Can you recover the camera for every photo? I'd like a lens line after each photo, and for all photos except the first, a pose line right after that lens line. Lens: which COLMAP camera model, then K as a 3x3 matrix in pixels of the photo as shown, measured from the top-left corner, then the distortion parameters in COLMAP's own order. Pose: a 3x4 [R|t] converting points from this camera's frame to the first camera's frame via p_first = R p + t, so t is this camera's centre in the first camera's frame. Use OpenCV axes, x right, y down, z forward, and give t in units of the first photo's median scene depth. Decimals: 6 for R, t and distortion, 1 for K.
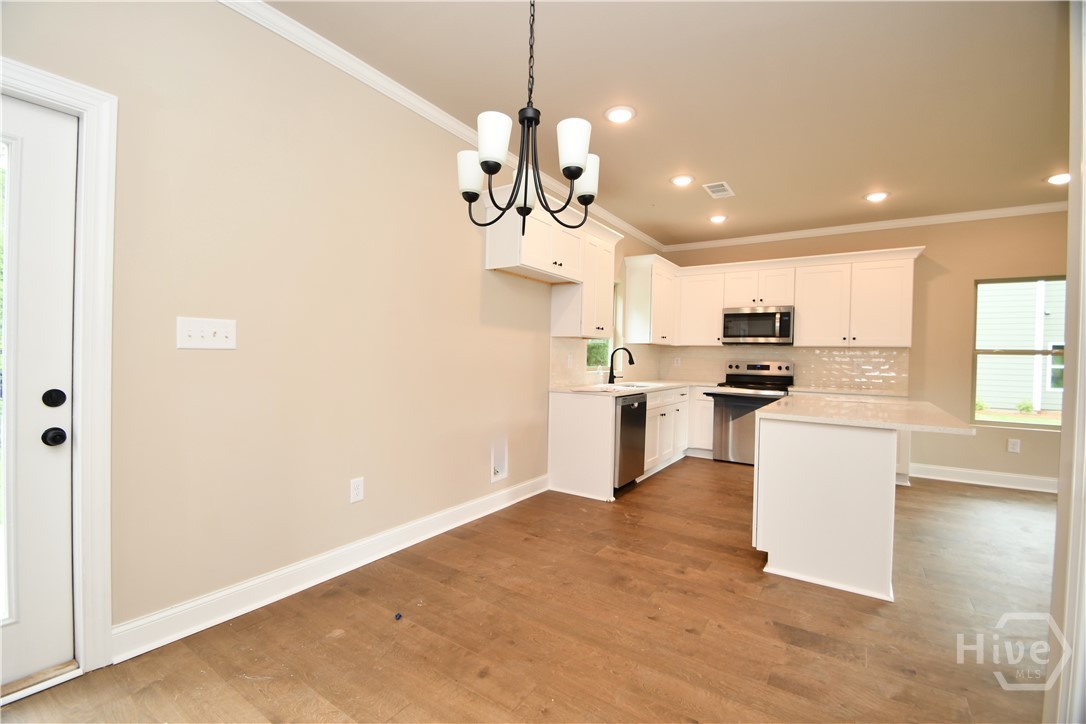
lens RADIAL K [[479.7, 0, 540.1], [0, 479.7, 359.3], [0, 0, 1]] dist [-0.009236, -0.002185]
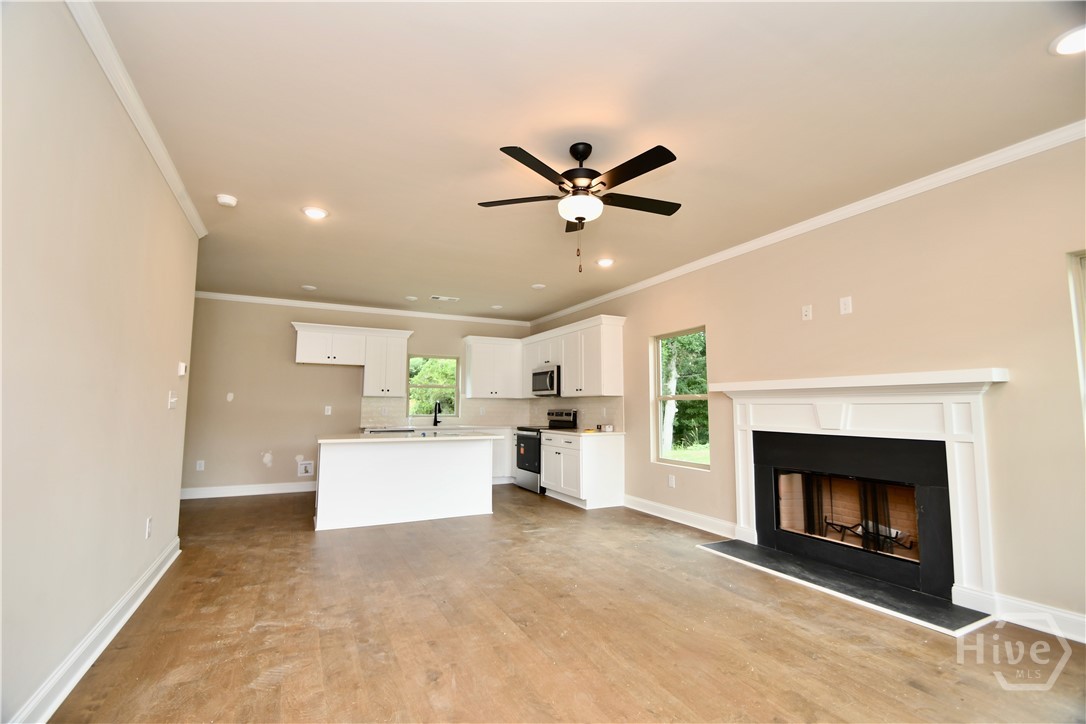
lens RADIAL K [[479.7, 0, 542.3], [0, 479.7, 362.4], [0, 0, 1]] dist [-0.009236, -0.002185]
pose [[0.862380, -0.059238, -0.502783, 1.016009], [-0.003025, 0.992510, -0.122127, 0.033302], [0.506252, 0.106841, 0.855742, -0.102494]]
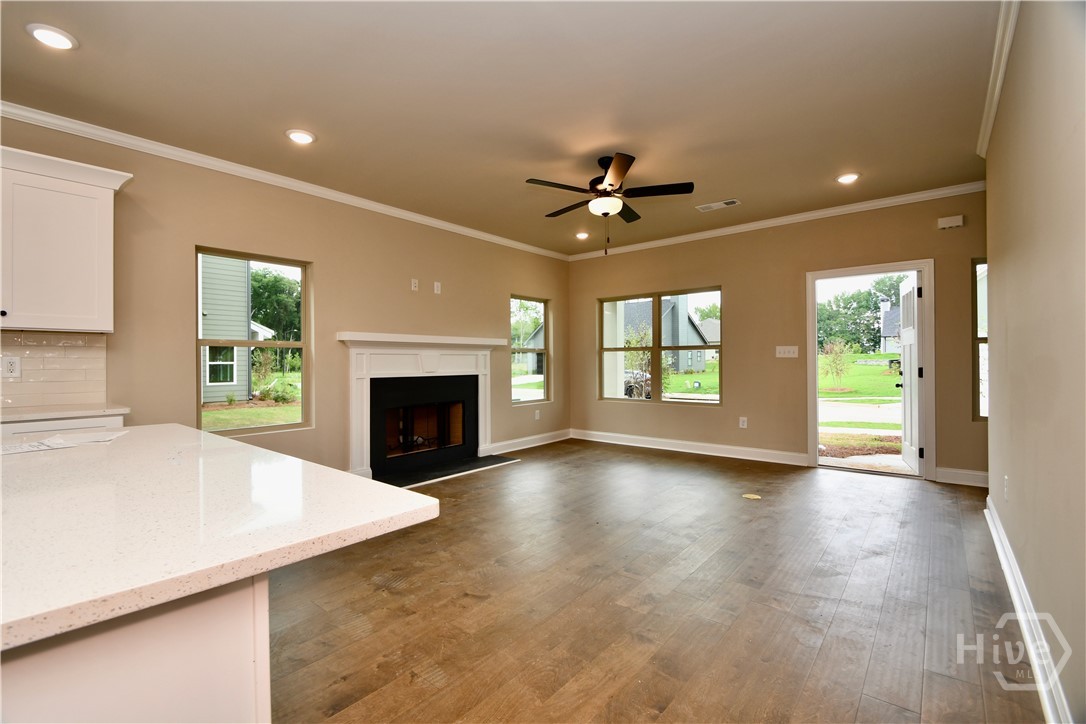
lens RADIAL K [[479.7, 0, 537.5], [0, 479.7, 360.1], [0, 0, 1]] dist [-0.009236, -0.002185]
pose [[0.113897, -0.022499, 0.993238, 0.189241], [0.021994, 0.999556, 0.020120, 0.007428], [-0.993249, 0.019554, 0.114341, 0.315655]]
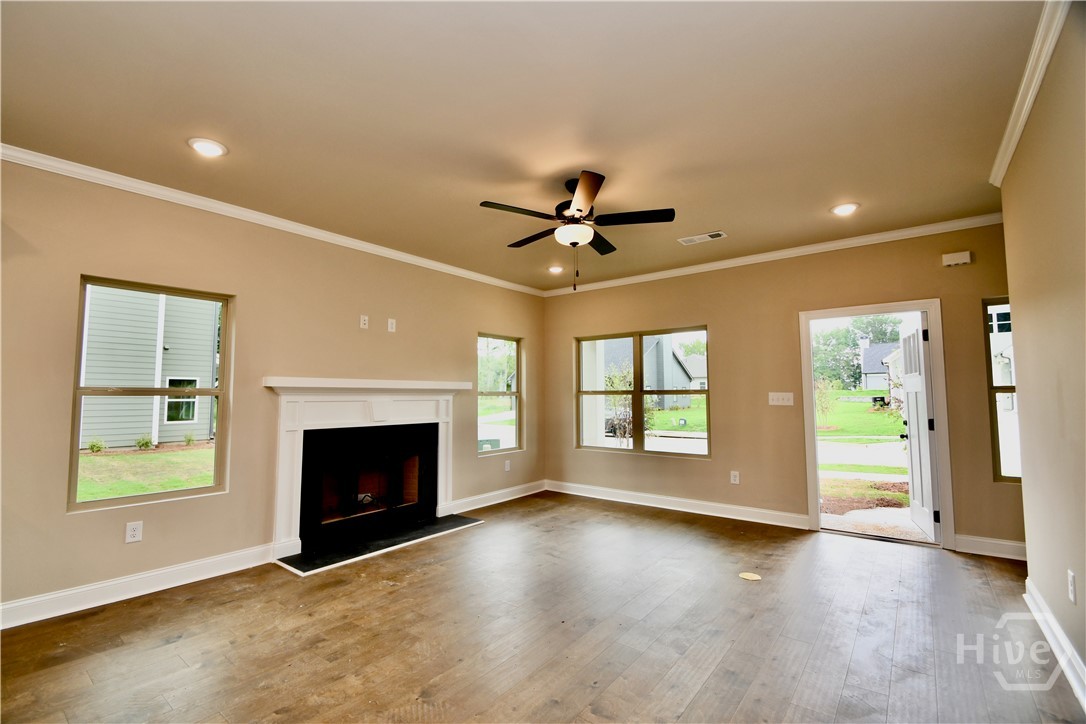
lens RADIAL K [[479.7, 0, 540.7], [0, 479.7, 358.9], [0, 0, 1]] dist [-0.009236, -0.002185]
pose [[0.079338, 0.051348, 0.995524, 0.289867], [0.018153, 0.998432, -0.052945, -0.011457], [-0.996683, 0.022272, 0.078281, 0.294025]]
